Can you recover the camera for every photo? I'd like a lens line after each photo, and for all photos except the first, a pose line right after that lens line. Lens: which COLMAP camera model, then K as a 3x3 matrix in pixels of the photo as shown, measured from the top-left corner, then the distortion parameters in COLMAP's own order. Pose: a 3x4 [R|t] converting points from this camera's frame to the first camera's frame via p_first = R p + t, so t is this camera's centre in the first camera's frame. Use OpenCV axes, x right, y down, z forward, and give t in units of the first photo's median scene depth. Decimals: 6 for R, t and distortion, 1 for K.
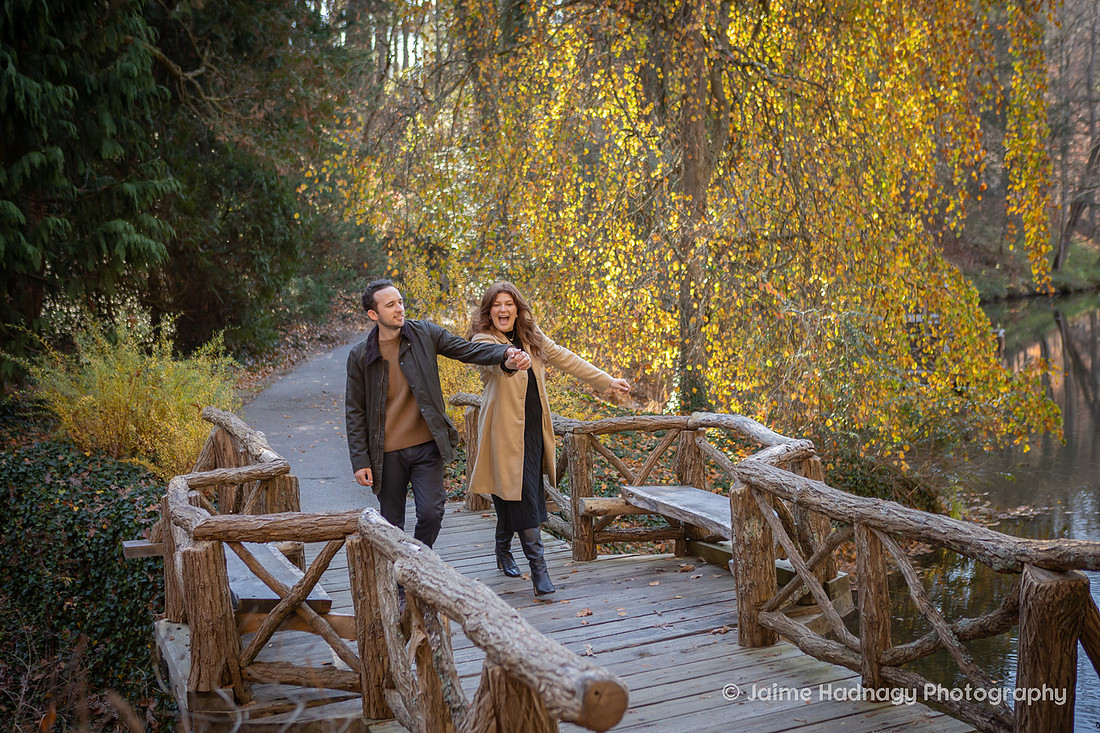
lens RADIAL K [[1464.5, 0, 558.3], [0, 1464.5, 369.0], [0, 0, 1]] dist [0.007155, 0.000000]
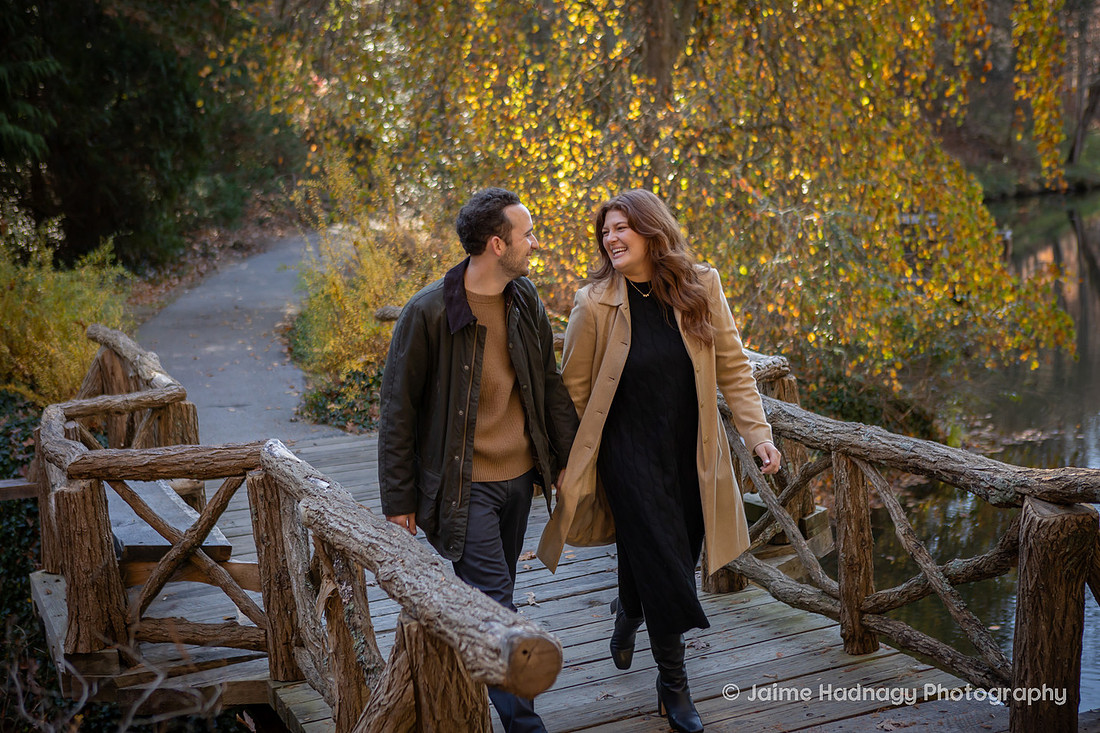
lens RADIAL K [[1655.4, 0, 559.3], [0, 1655.4, 366.7], [0, 0, 1]] dist [0.047012, 0.000000]
pose [[0.999532, -0.008444, 0.029409, 0.004202], [0.006894, 0.998602, 0.052409, 0.000807], [-0.029811, -0.052181, 0.998193, 0.008574]]
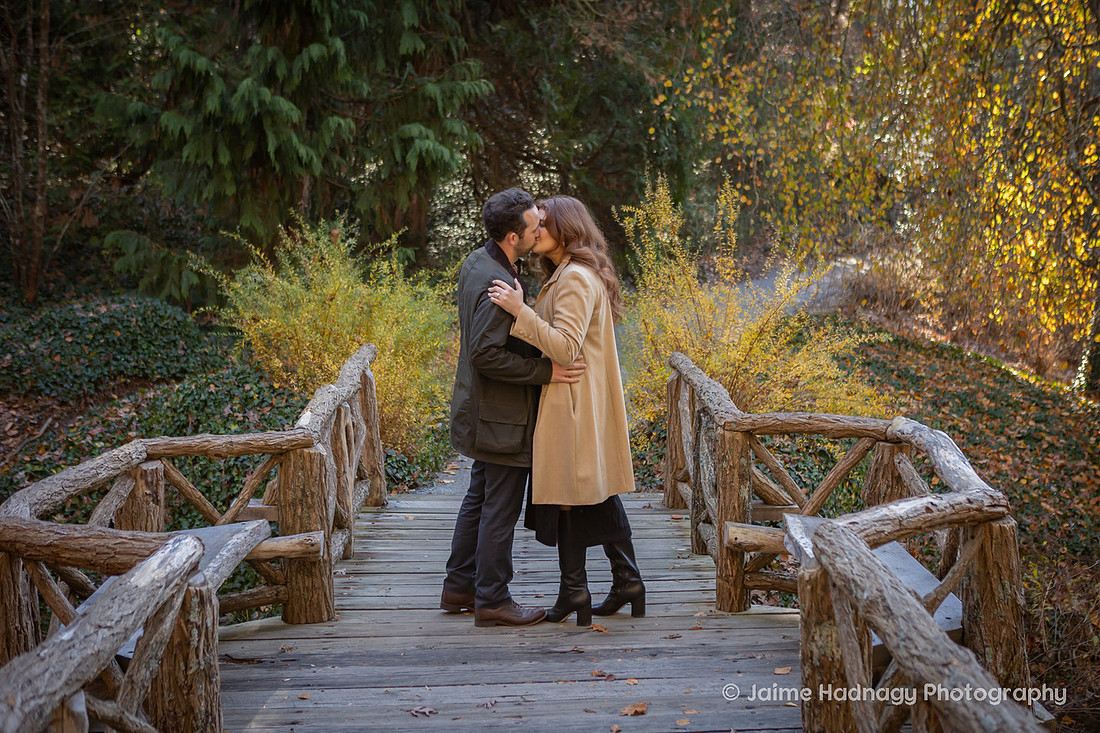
lens RADIAL K [[1480.2, 0, 555.7], [0, 1480.2, 362.3], [0, 0, 1]] dist [-0.012793, 0.000000]
pose [[0.941078, 0.085620, -0.327171, 0.088872], [-0.072218, 0.995984, 0.052920, -0.010525], [0.330388, -0.026175, 0.943482, 0.169433]]
